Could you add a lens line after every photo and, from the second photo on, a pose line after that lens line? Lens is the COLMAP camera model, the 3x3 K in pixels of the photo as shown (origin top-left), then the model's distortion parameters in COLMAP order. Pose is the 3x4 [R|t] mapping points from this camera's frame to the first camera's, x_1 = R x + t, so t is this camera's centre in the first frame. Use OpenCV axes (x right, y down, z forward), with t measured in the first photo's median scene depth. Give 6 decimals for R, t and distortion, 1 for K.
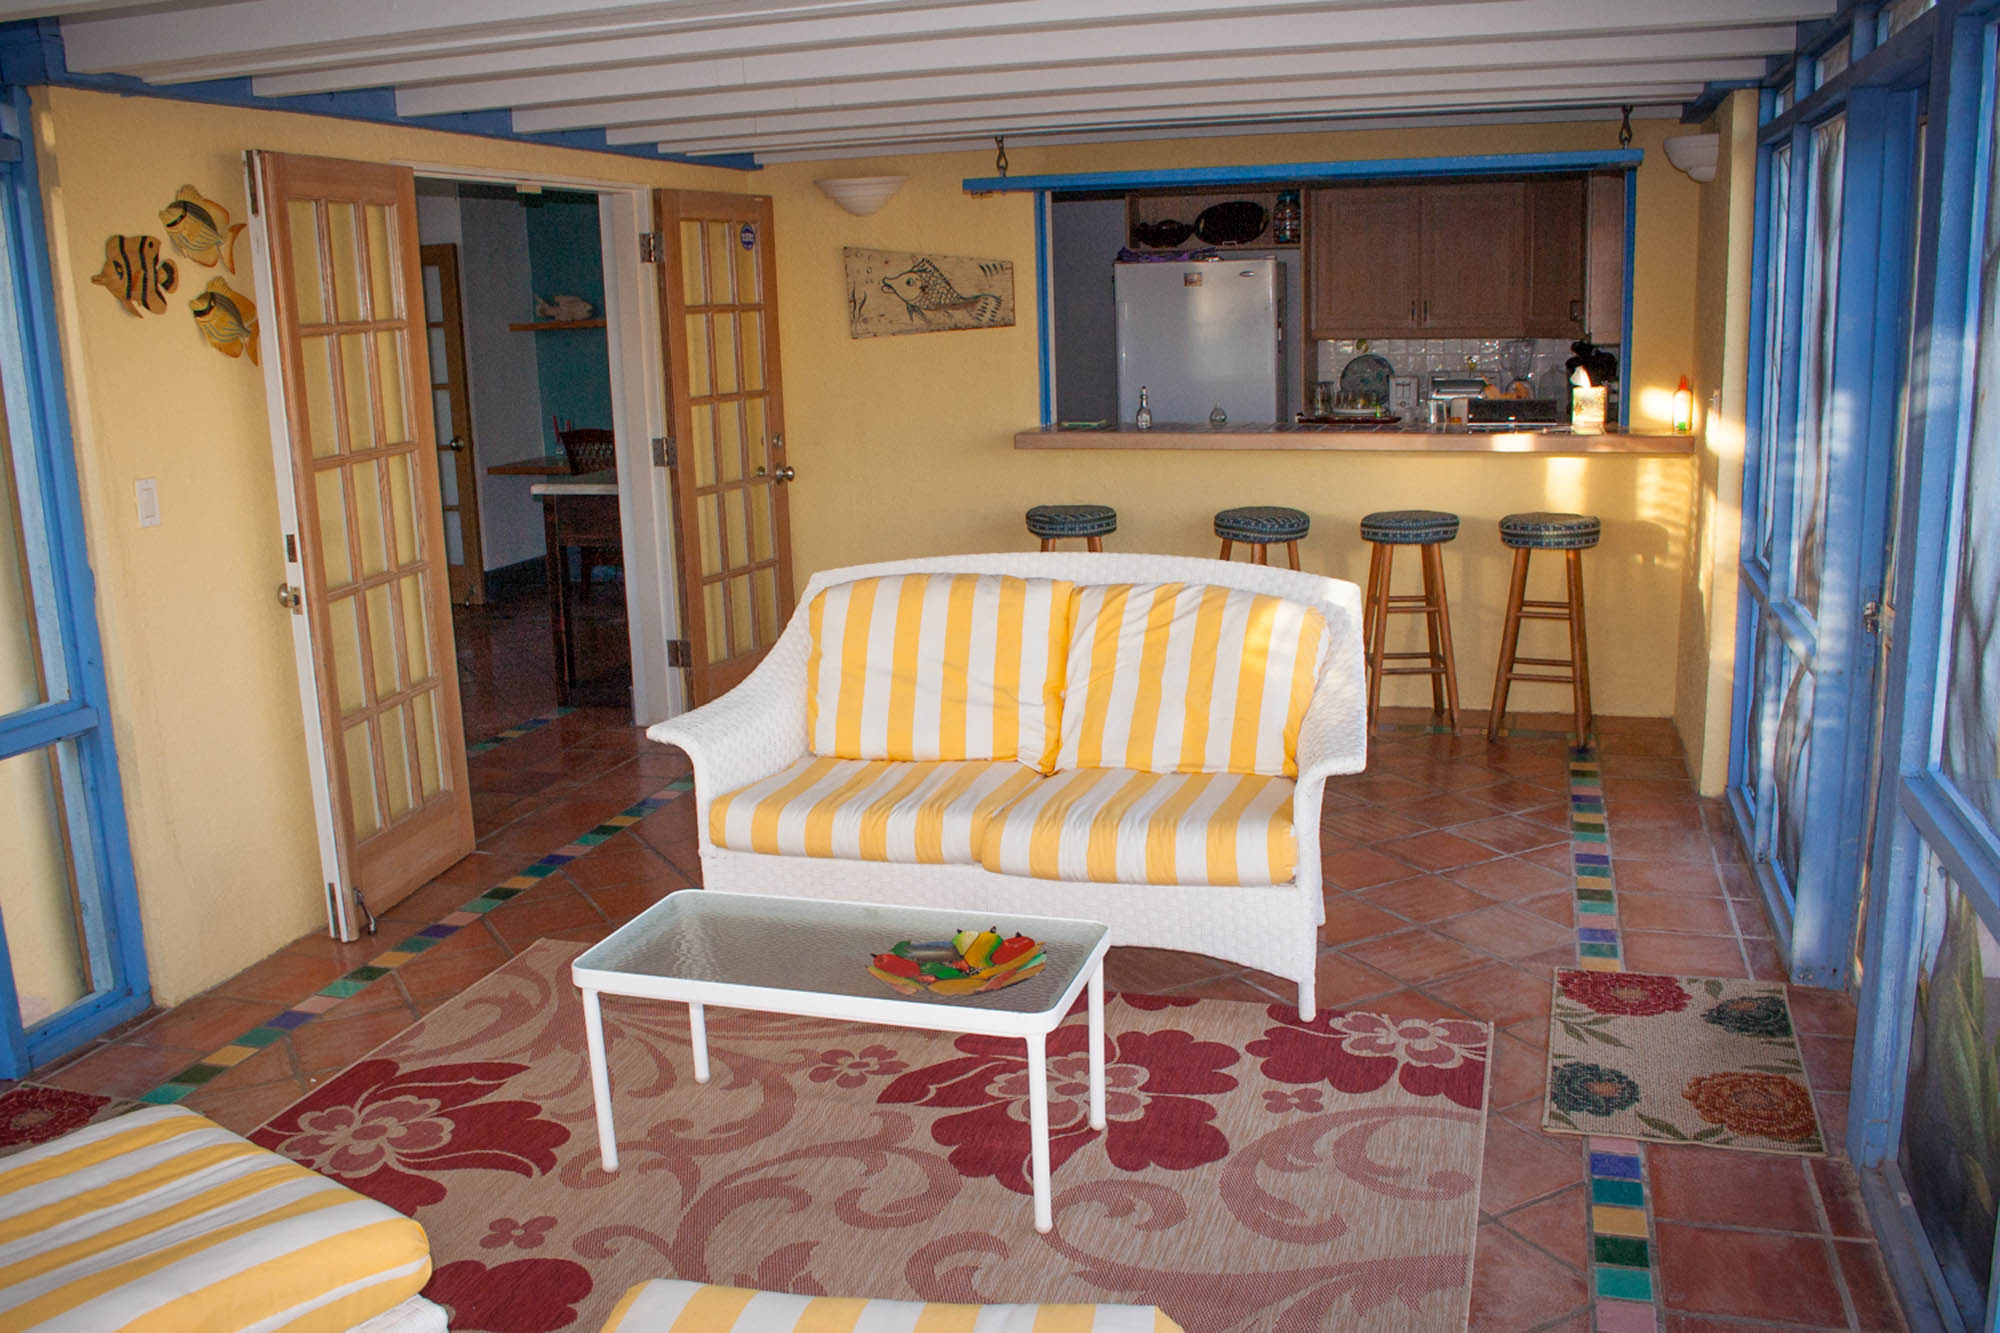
lens RADIAL K [[1683.8, 0, 998.8], [0, 1683.8, 666.0], [0, 0, 1]] dist [-0.105463, 0.051004]
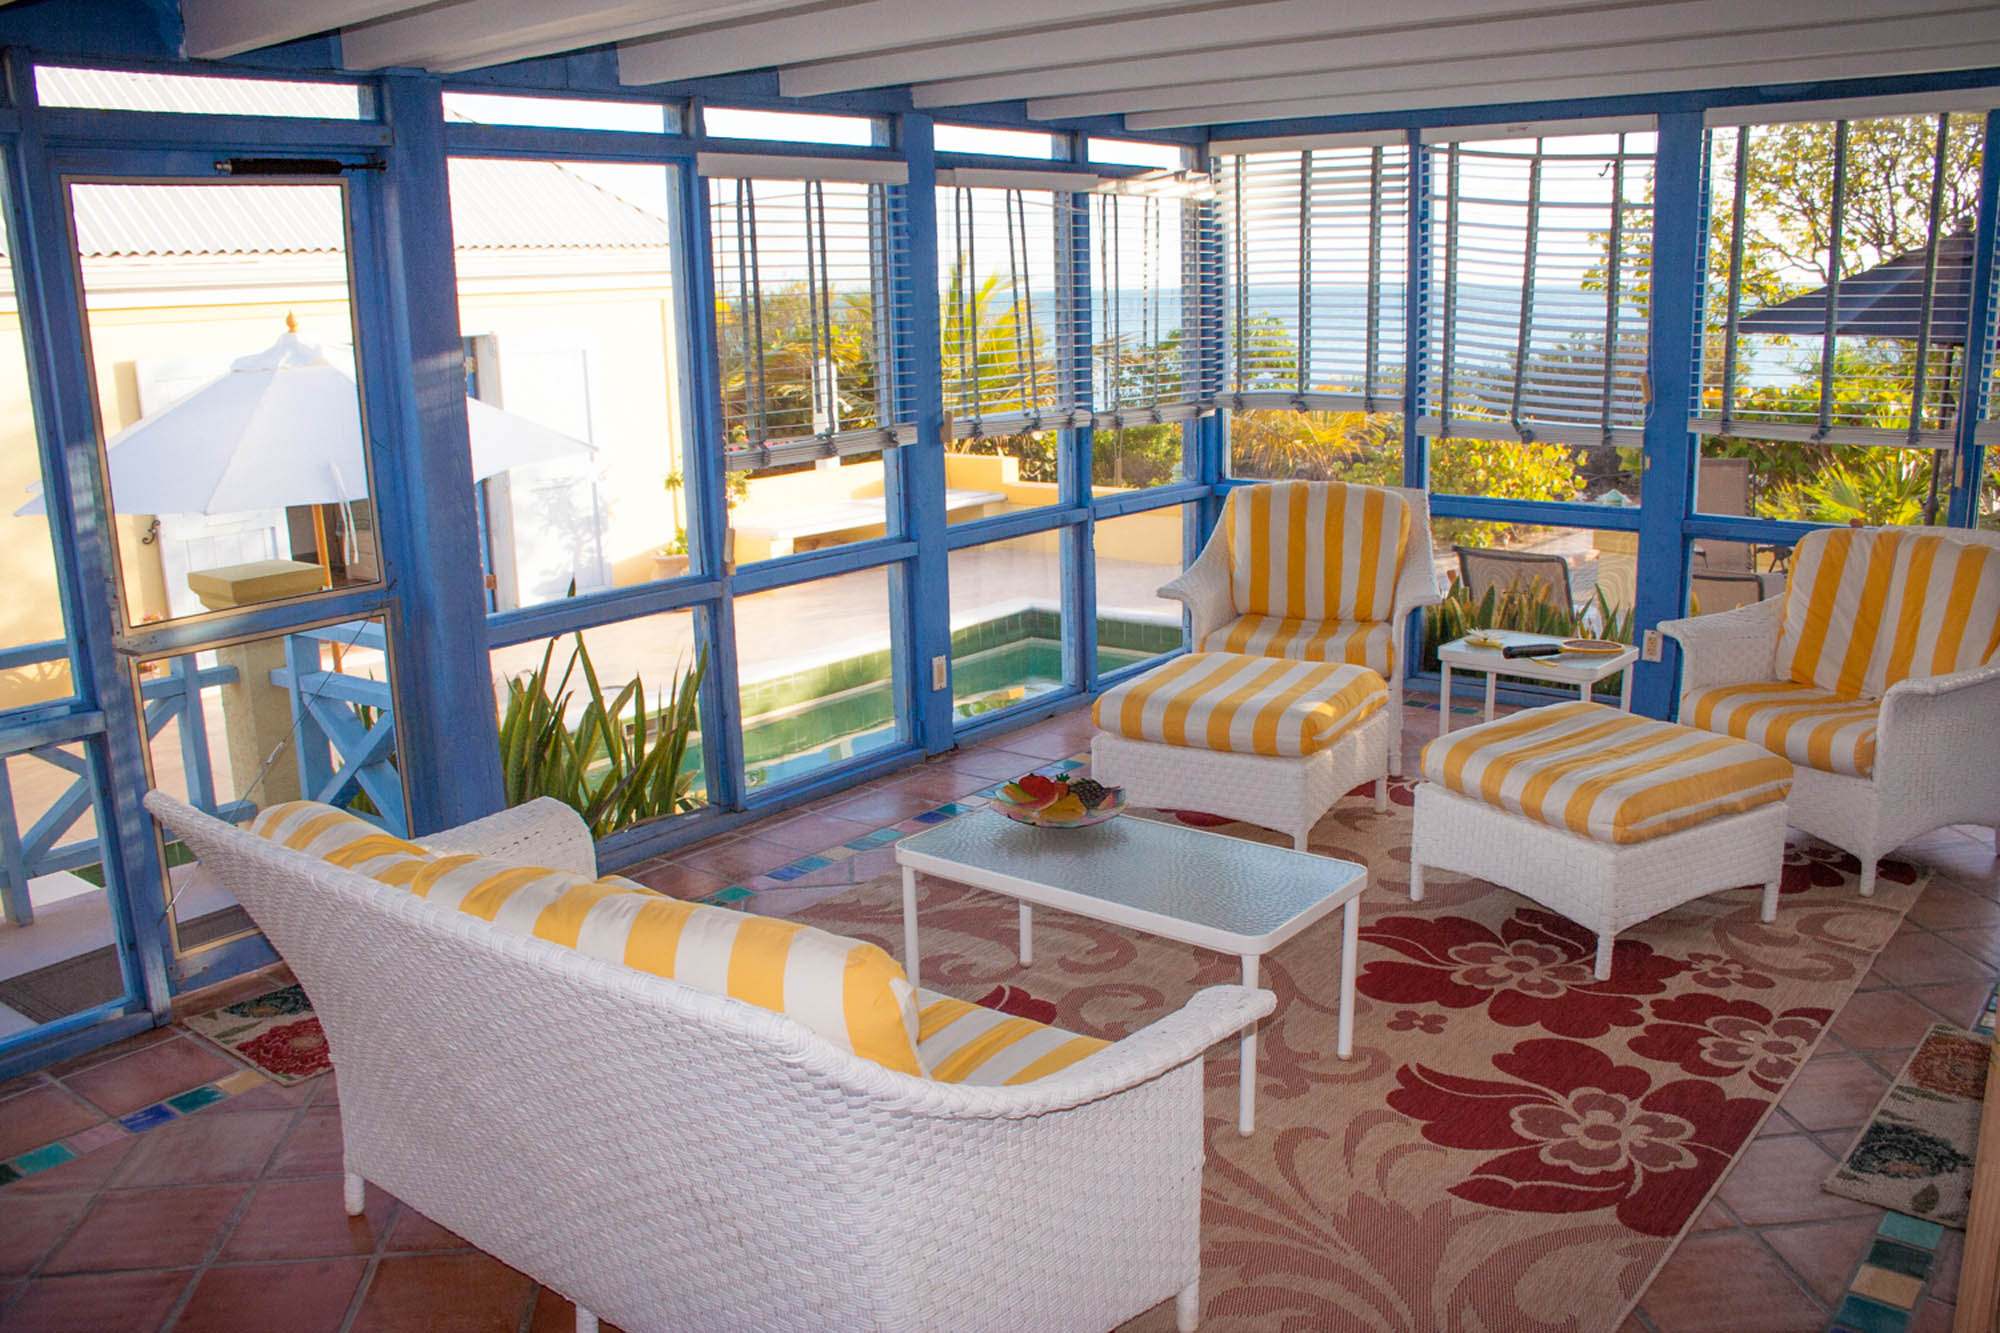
lens RADIAL K [[1683.8, 0, 1010.8], [0, 1683.8, 660.0], [0, 0, 1]] dist [-0.105463, 0.051004]
pose [[-0.924365, -0.028178, 0.380468, -0.403856], [0.136803, 0.906467, 0.399503, -0.371971], [-0.356138, 0.421336, -0.834051, 1.724327]]
